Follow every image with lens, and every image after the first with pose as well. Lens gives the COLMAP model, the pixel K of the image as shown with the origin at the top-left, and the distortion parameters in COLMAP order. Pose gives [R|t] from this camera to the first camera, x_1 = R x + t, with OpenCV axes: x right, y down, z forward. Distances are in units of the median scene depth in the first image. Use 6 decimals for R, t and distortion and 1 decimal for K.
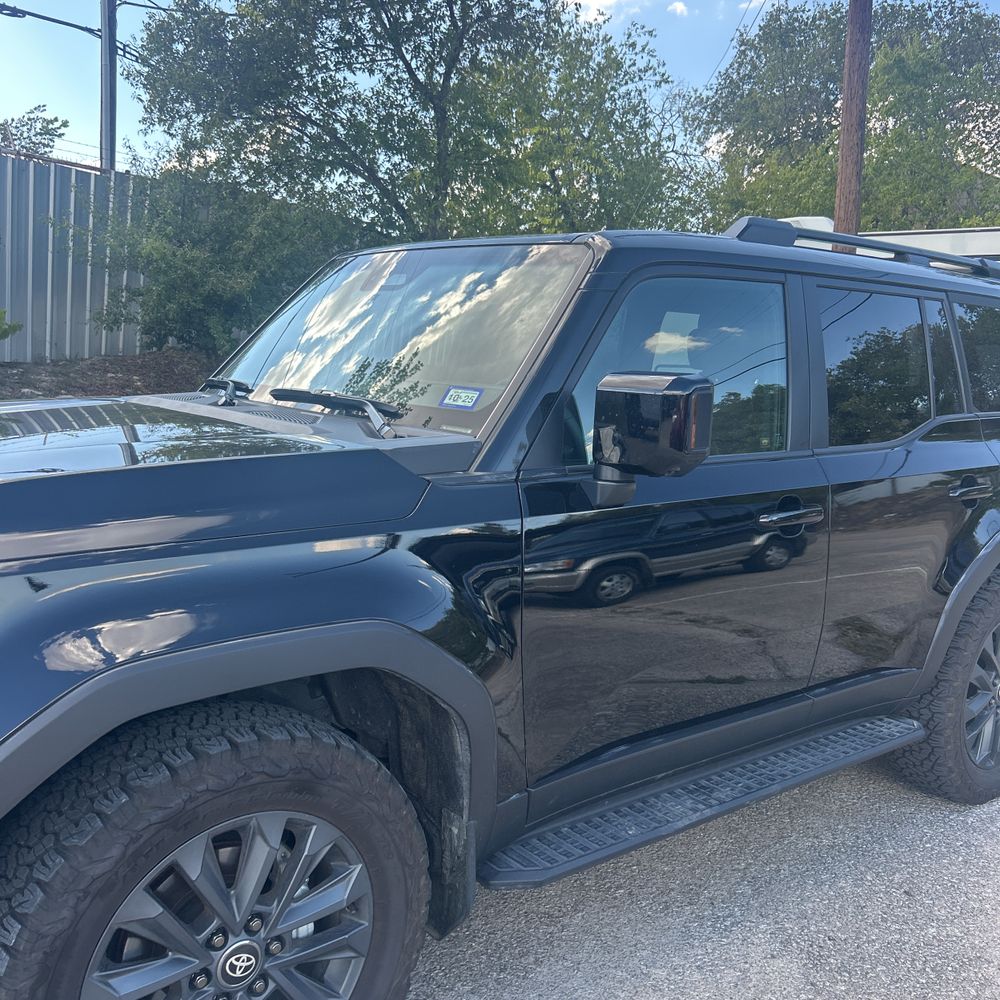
lens RADIAL K [[1011.3, 0, 484.4], [0, 1011.3, 497.8], [0, 0, 1]] dist [-0.002558, 0.006351]
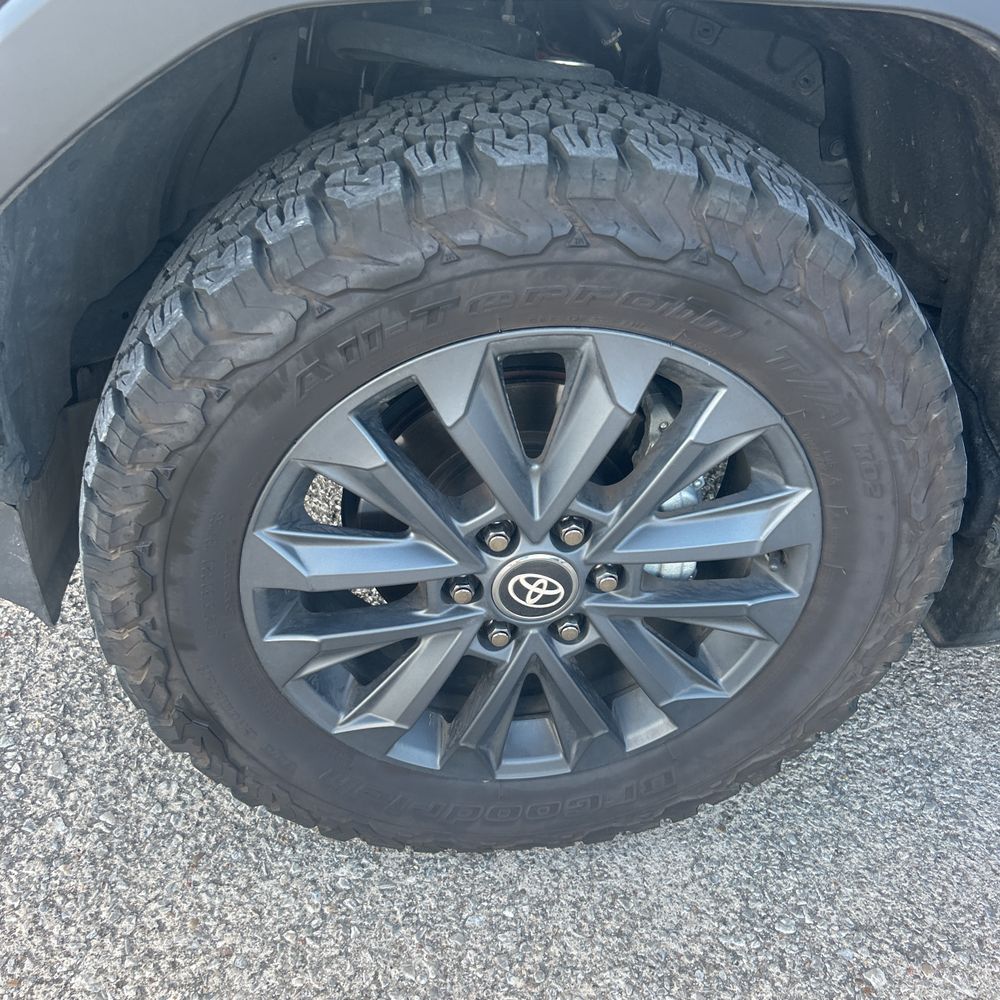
lens RADIAL K [[1024.8, 0, 485.5], [0, 1024.8, 493.2], [0, 0, 1]] dist [0.069120, -0.089679]
pose [[0.839695, 0.314635, -0.442625, -0.035546], [-0.098764, 0.889945, 0.445246, 0.173167], [0.534002, -0.330155, 0.778357, 0.578269]]
